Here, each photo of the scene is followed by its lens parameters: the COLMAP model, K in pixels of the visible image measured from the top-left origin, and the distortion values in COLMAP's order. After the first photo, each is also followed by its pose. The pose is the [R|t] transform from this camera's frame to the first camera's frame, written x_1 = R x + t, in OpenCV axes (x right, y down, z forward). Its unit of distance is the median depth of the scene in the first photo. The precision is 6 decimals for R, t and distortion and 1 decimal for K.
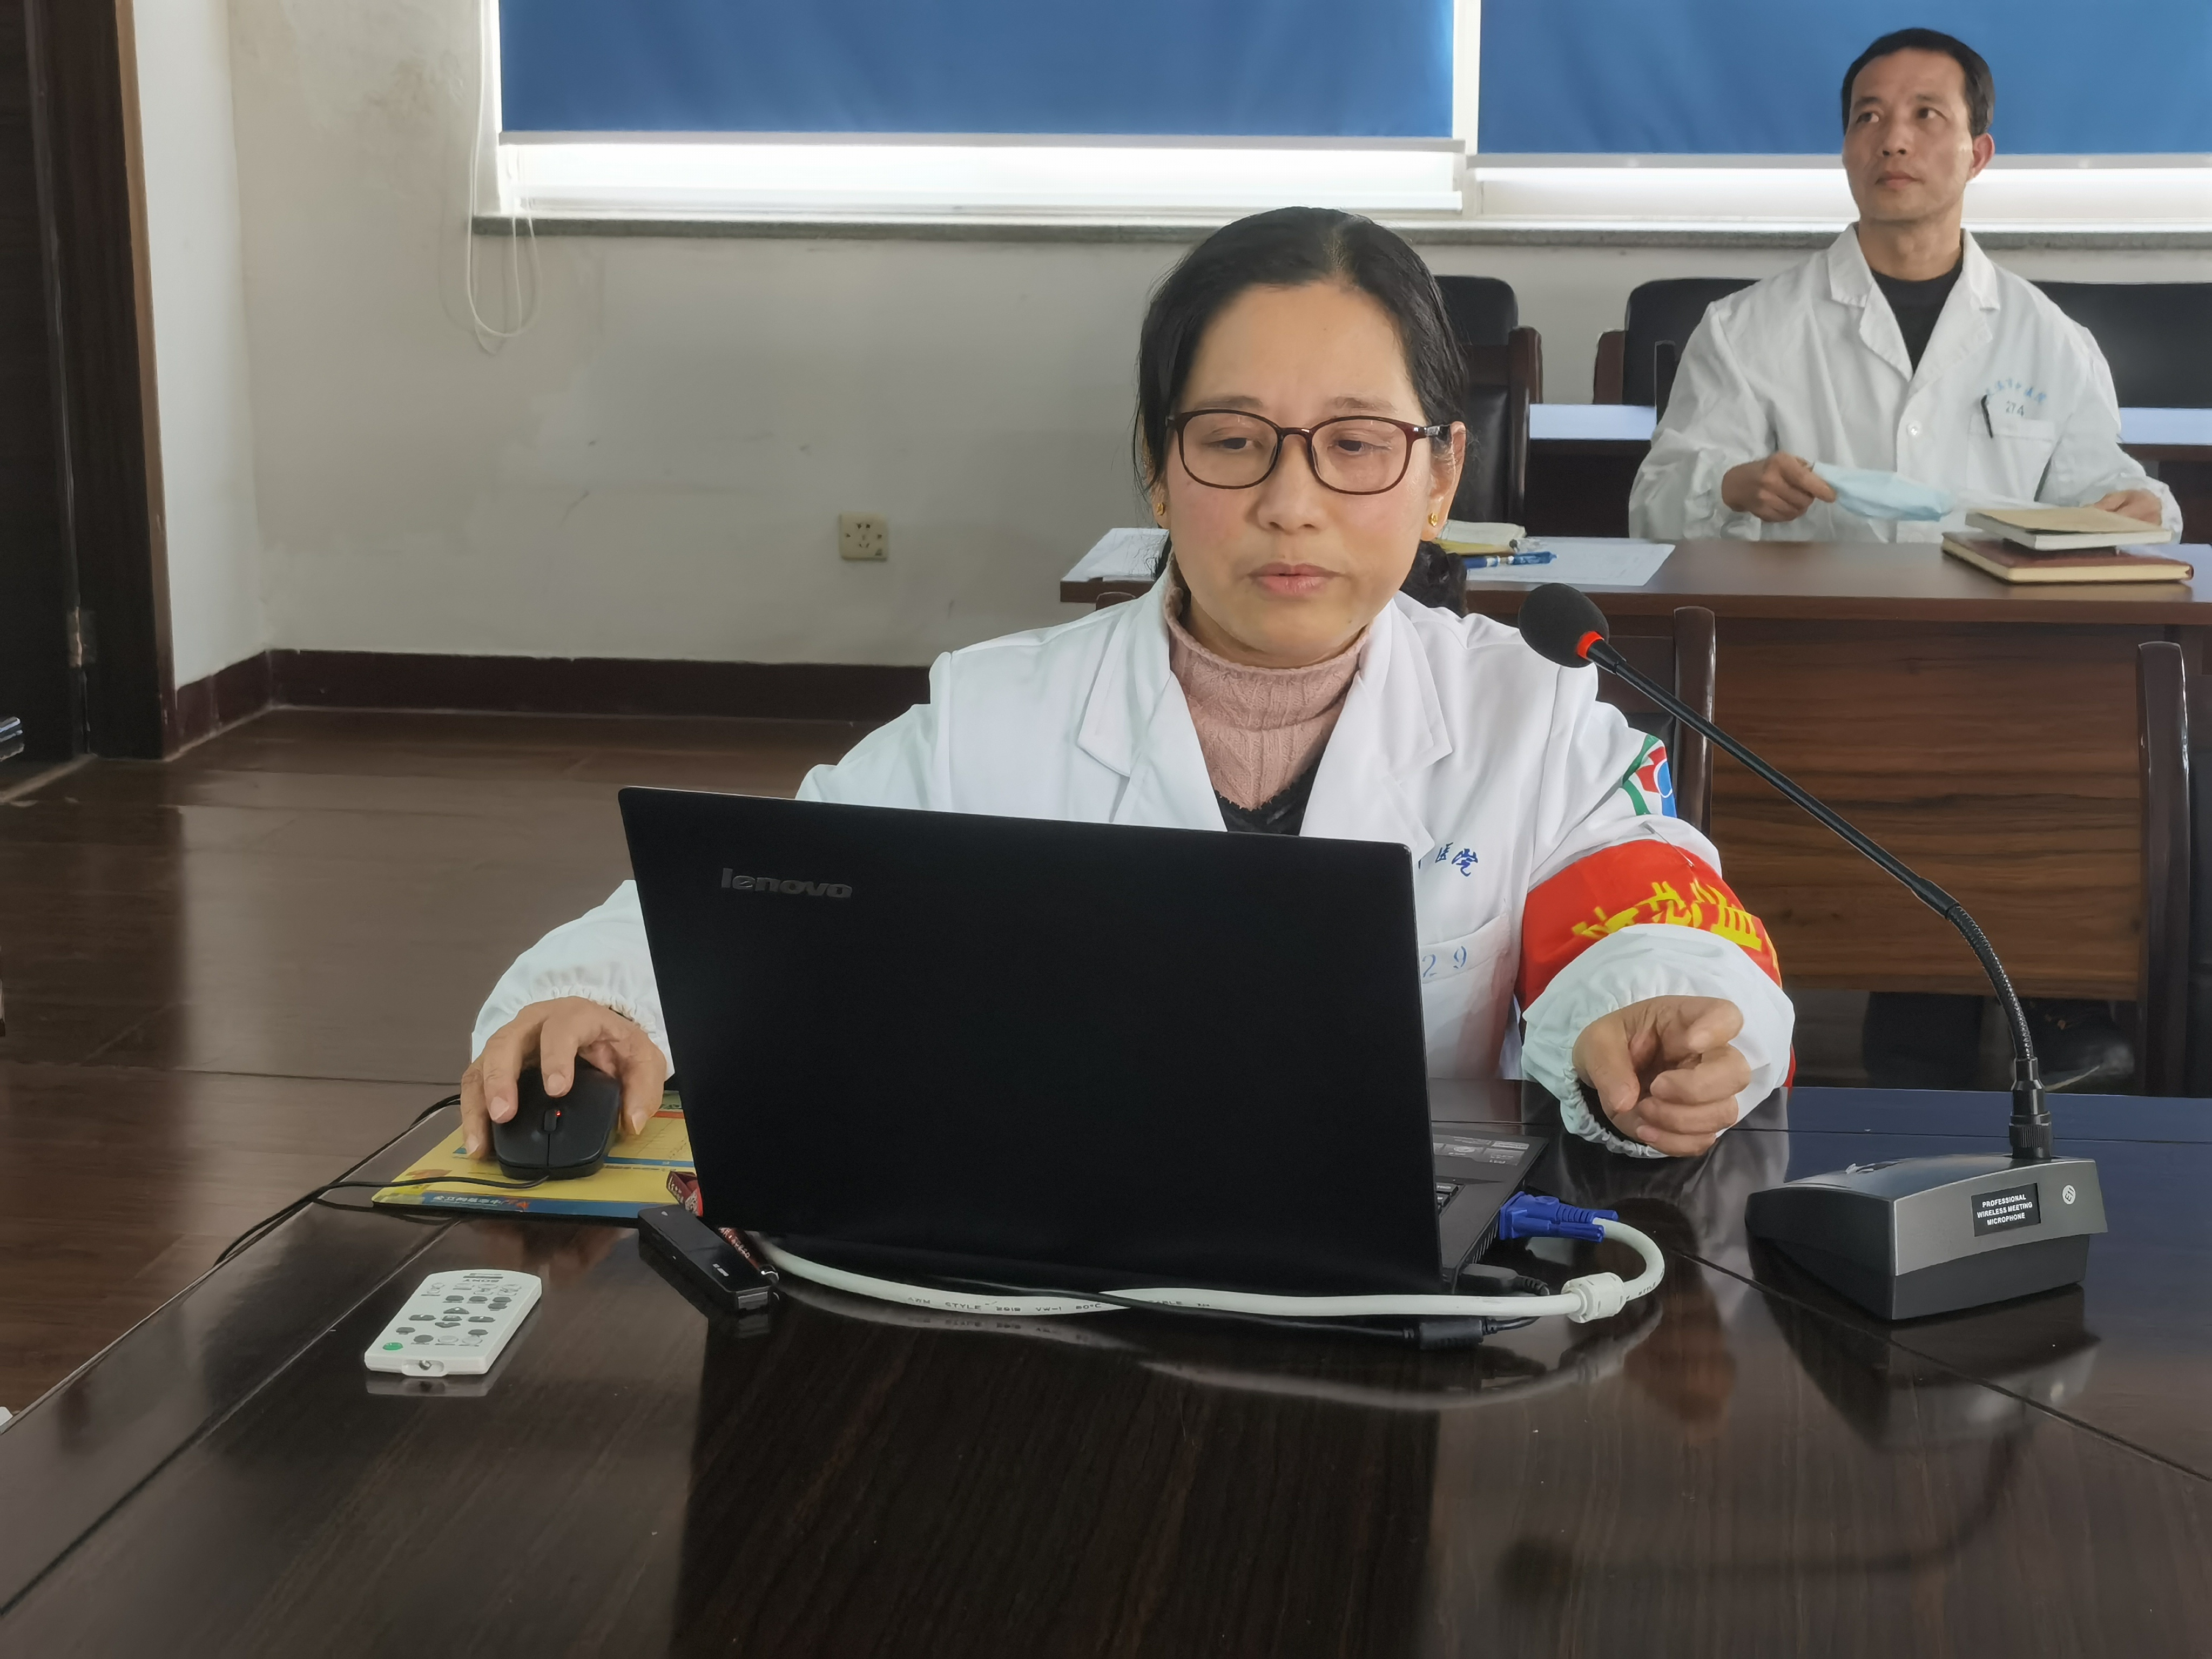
lens RADIAL K [[3641.0, 0, 1107.2], [0, 3641.0, 835.1], [0, 0, 1]] dist [0.052860, 0.000000]
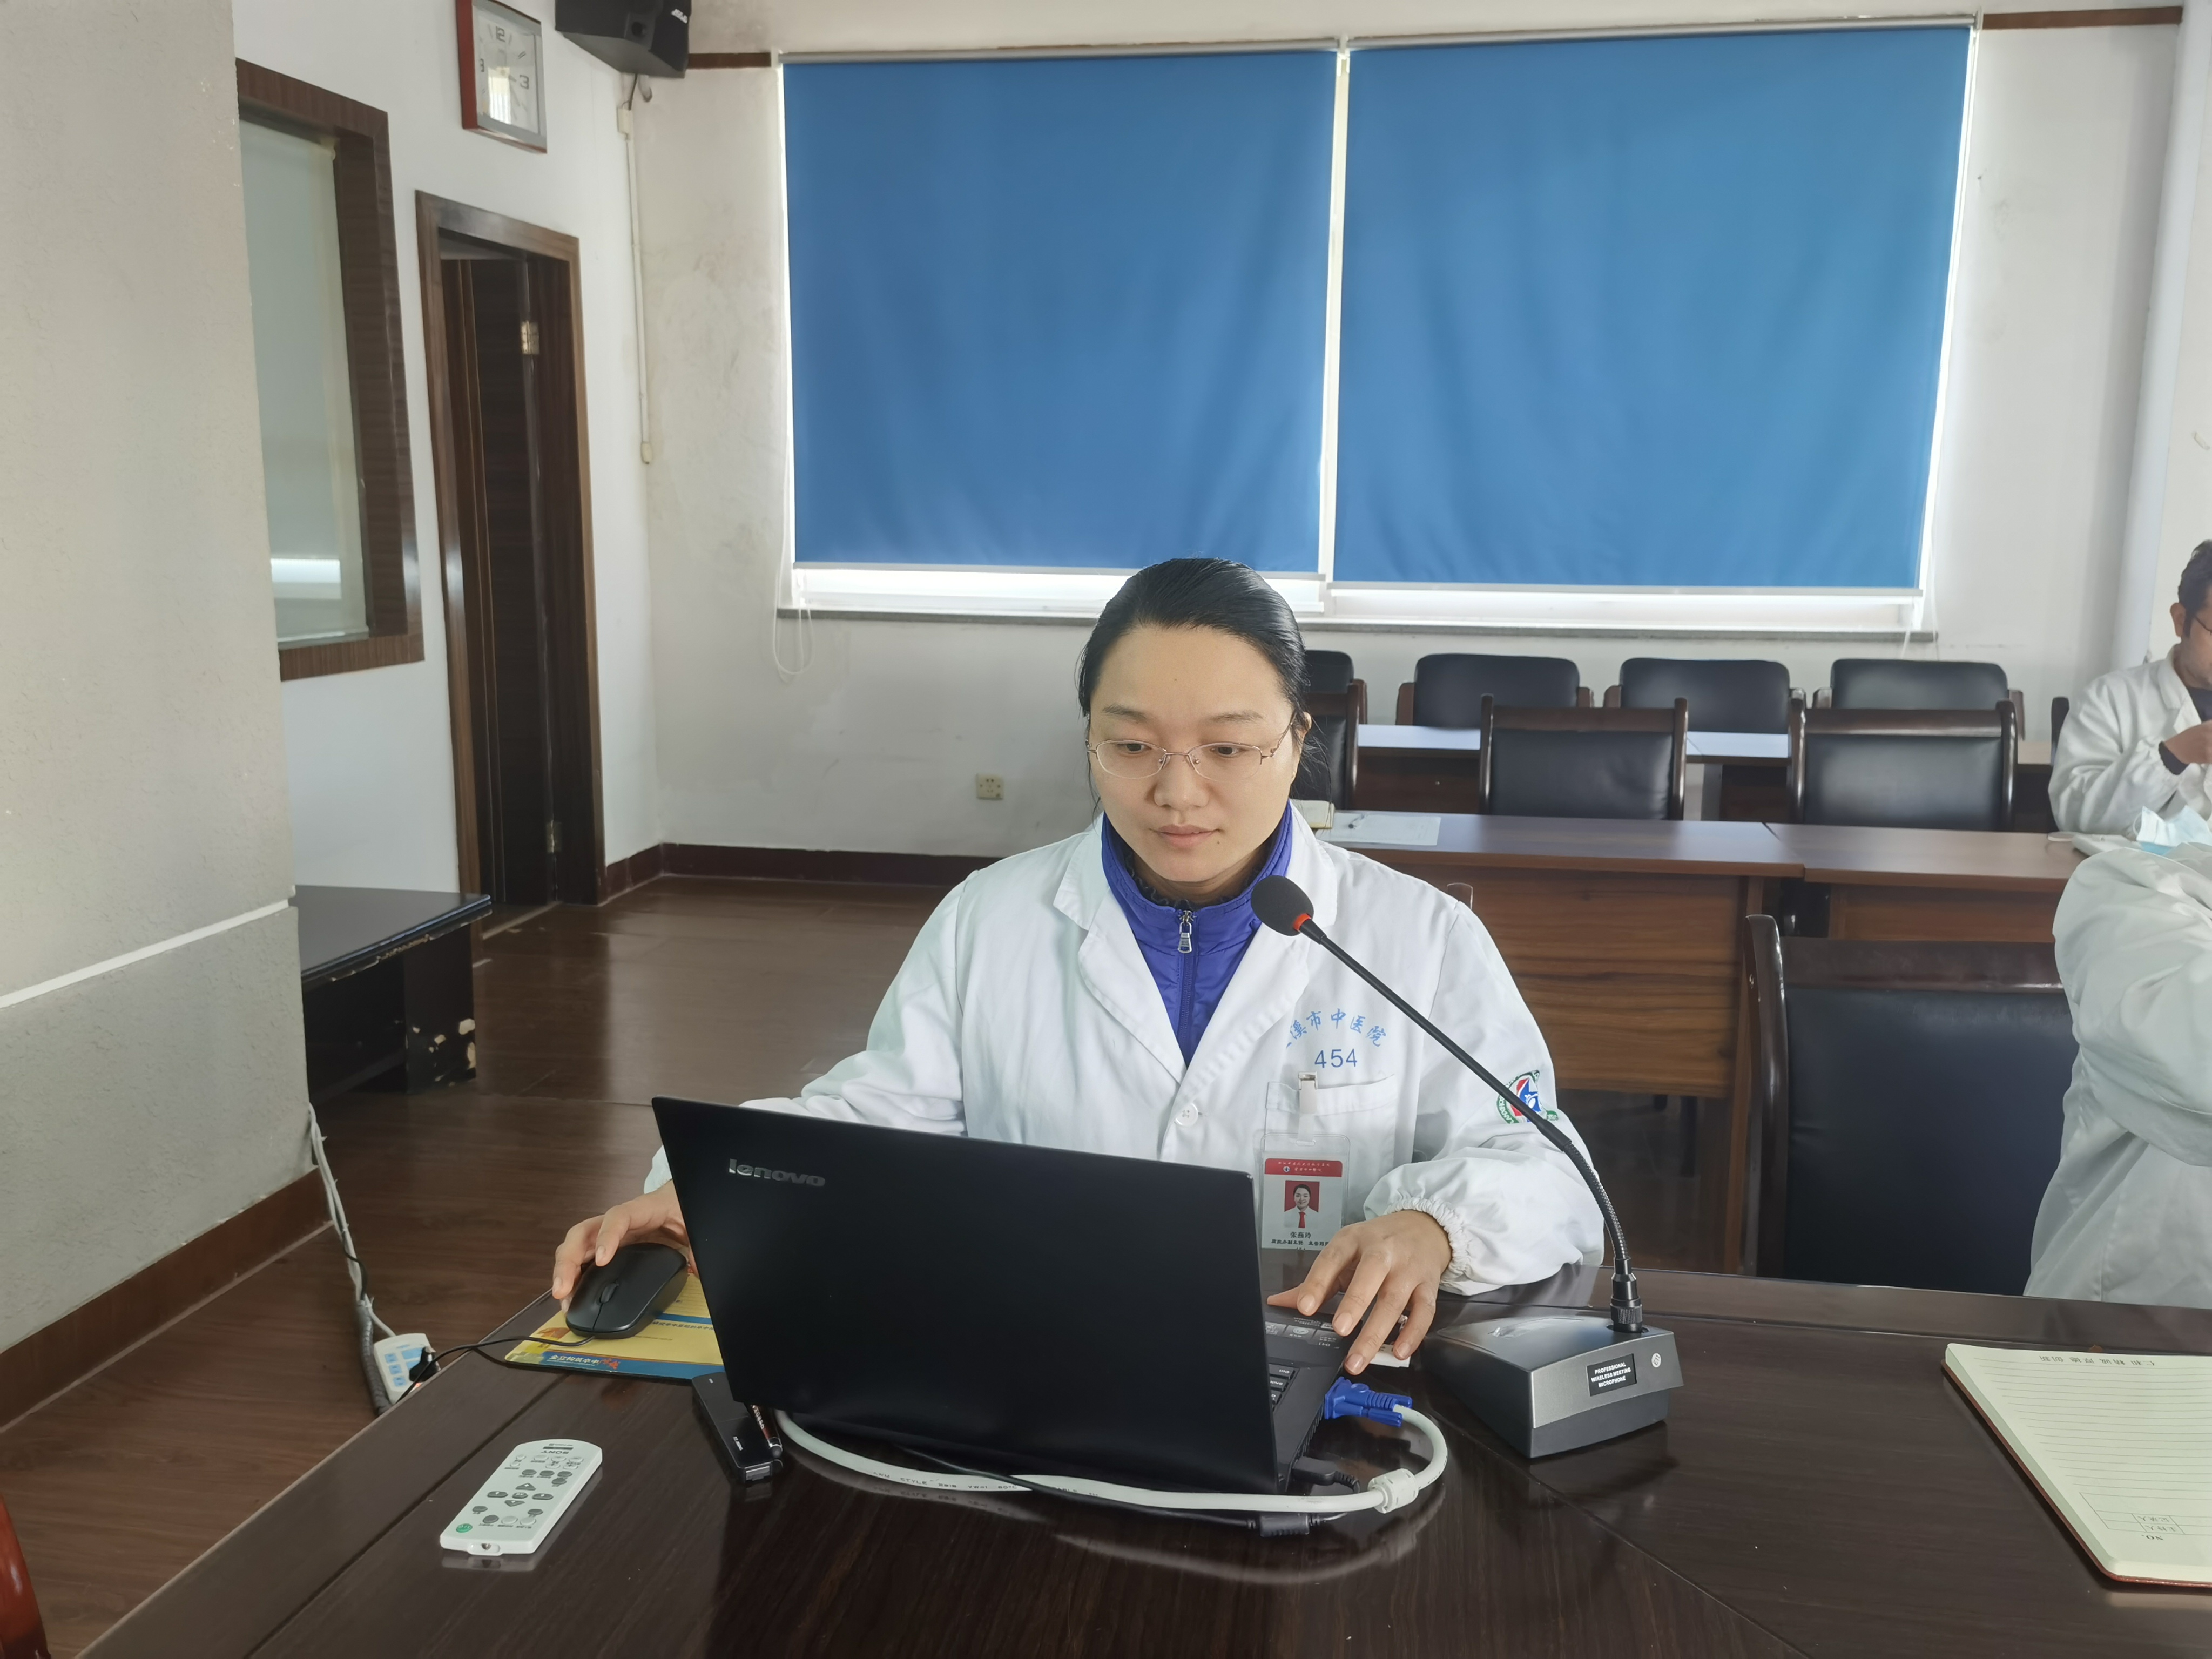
lens RADIAL K [[1871.1, 0, 1102.2], [0, 1871.1, 823.6], [0, 0, 1]] dist [0.064295, -0.000067]
pose [[0.999626, 0.015951, -0.022235, 0.016136], [-0.017024, 0.998657, -0.048942, -0.031276], [0.021425, 0.049302, 0.998554, 0.124586]]
